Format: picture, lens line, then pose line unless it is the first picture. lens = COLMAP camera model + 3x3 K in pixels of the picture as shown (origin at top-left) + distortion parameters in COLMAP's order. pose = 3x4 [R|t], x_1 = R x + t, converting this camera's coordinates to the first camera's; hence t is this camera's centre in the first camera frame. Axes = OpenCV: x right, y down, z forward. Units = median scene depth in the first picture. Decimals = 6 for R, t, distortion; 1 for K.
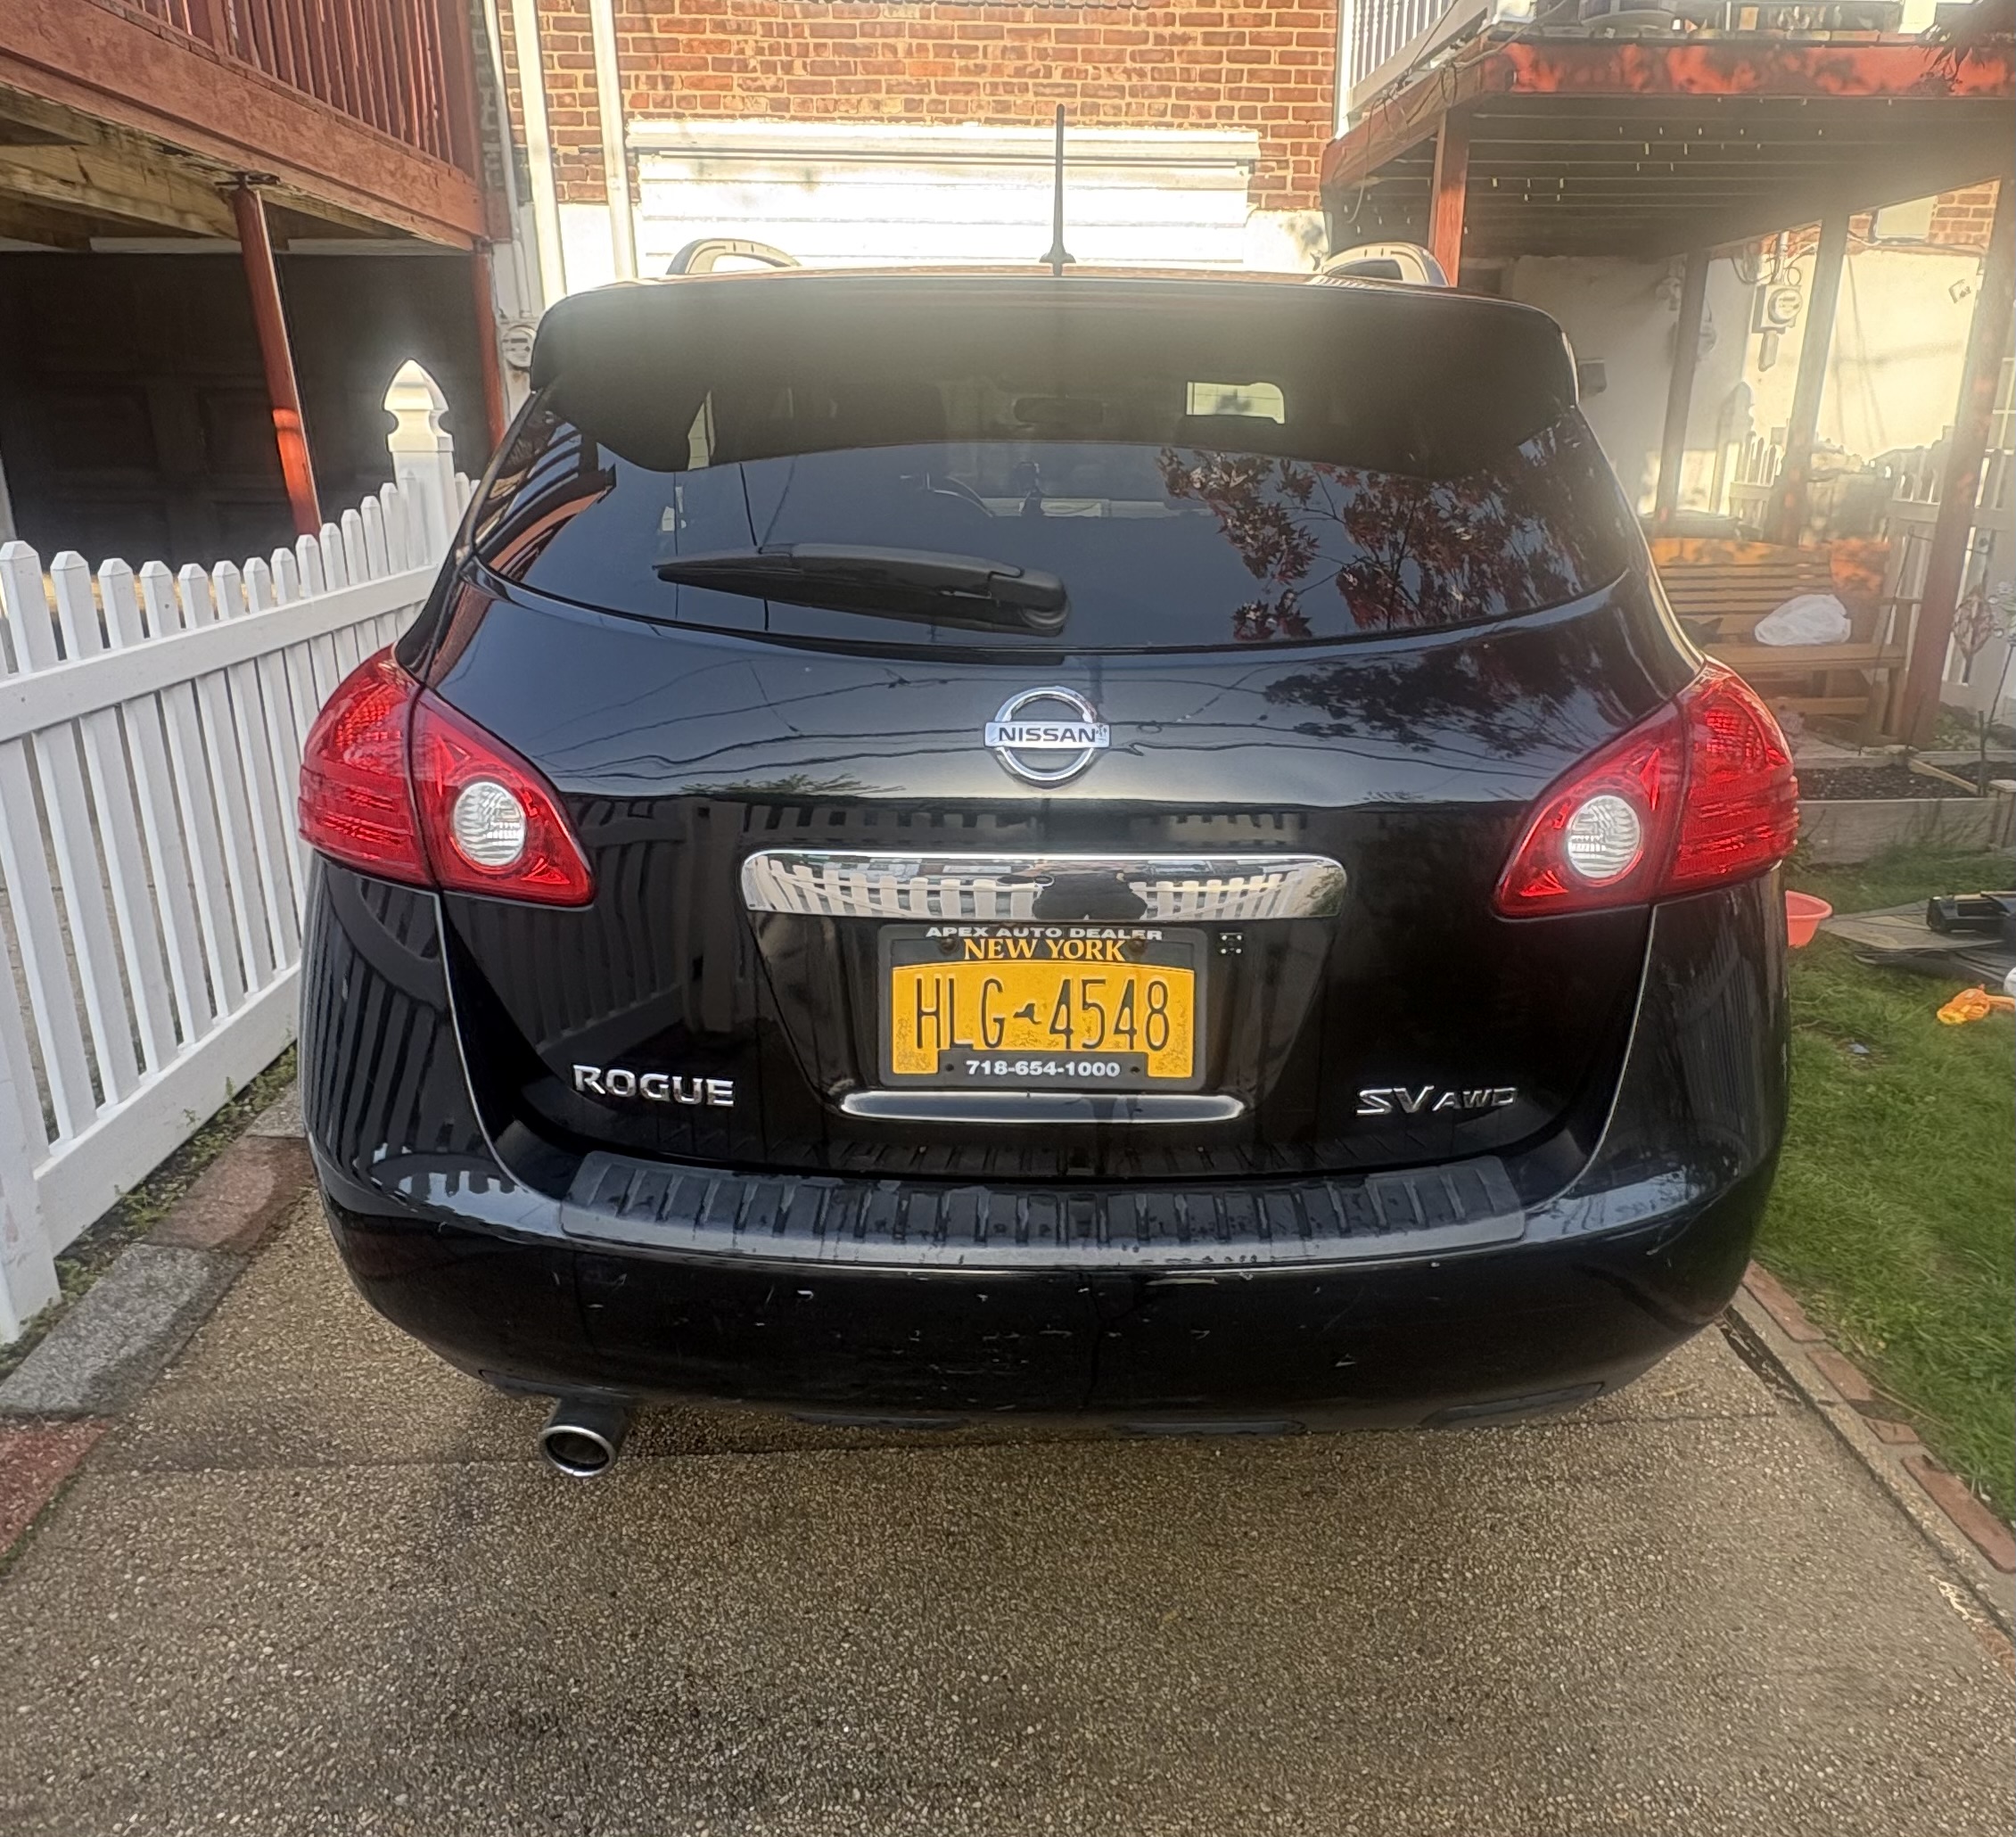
lens RADIAL K [[1458.8, 0, 1011.9], [0, 1458.8, 914.0], [0, 0, 1]] dist [0.003000, -0.003843]
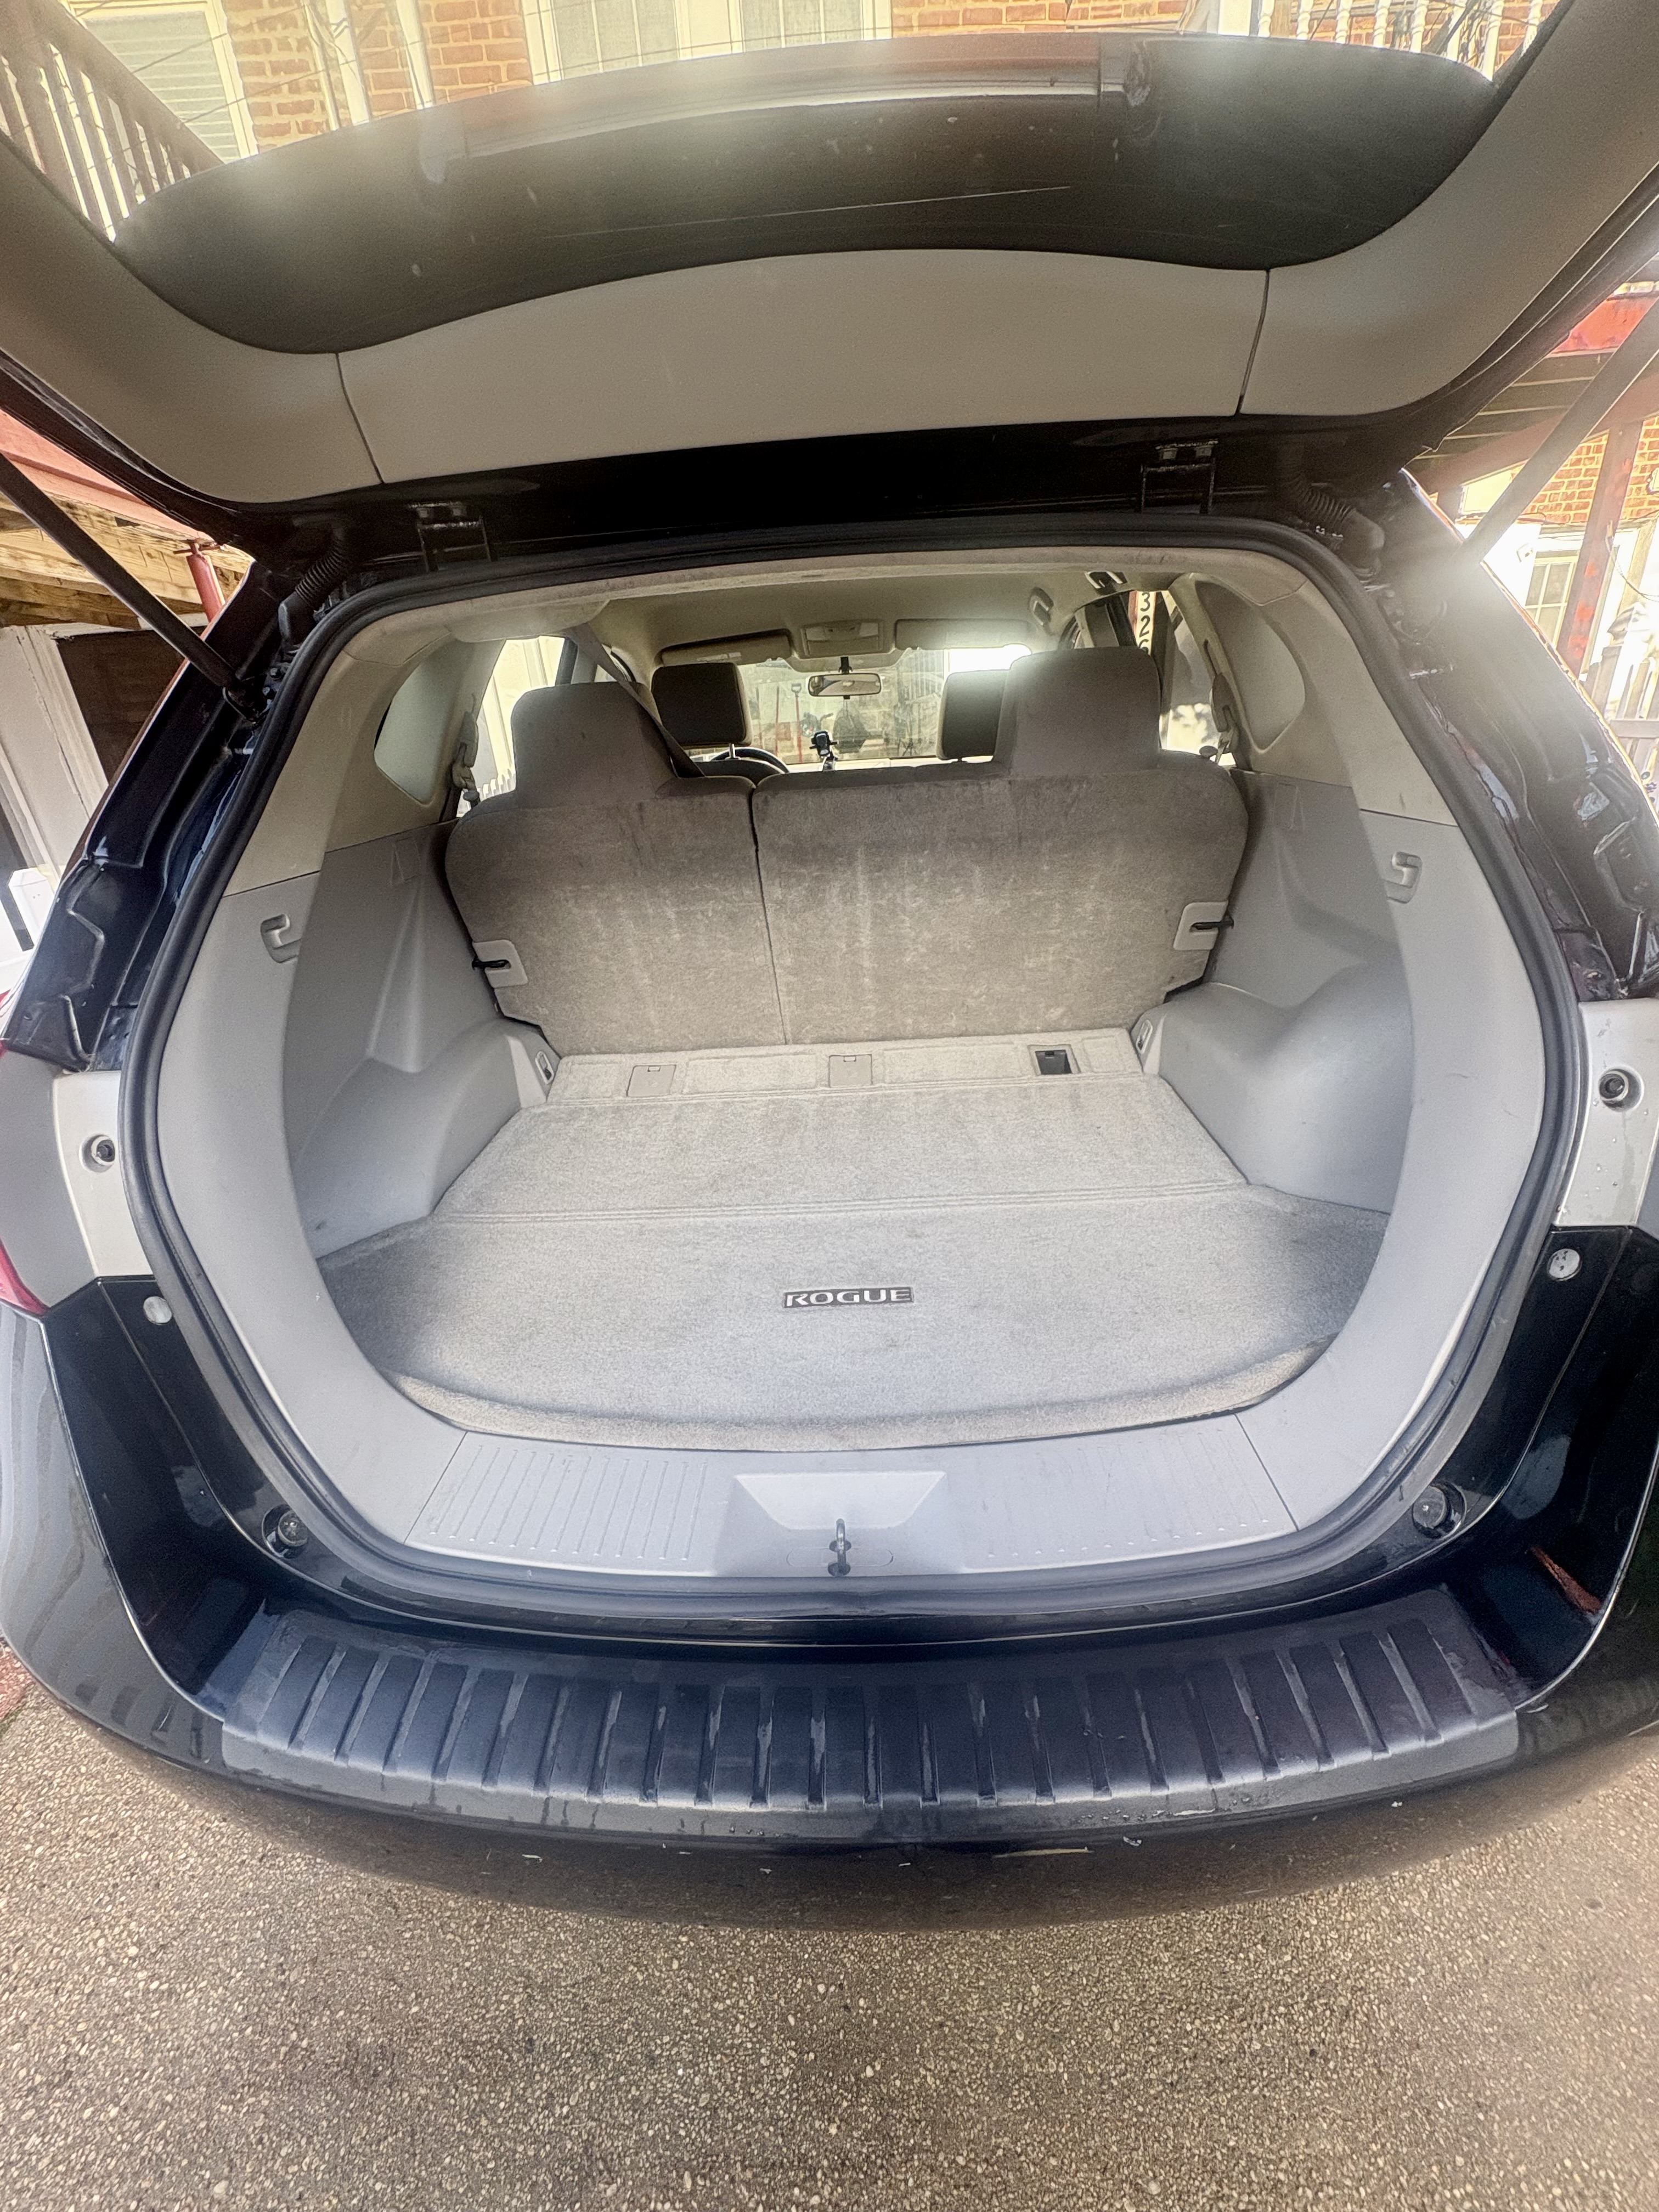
lens RADIAL K [[900.3, 0, 812.7], [0, 900.3, 1139.6], [0, 0, 1]] dist [0.000345, -0.000047]
pose [[0.997680, -0.055449, -0.039505, 0.032475], [0.059483, 0.992198, 0.109568, -0.116842], [0.033122, -0.111664, 0.993194, 0.468471]]
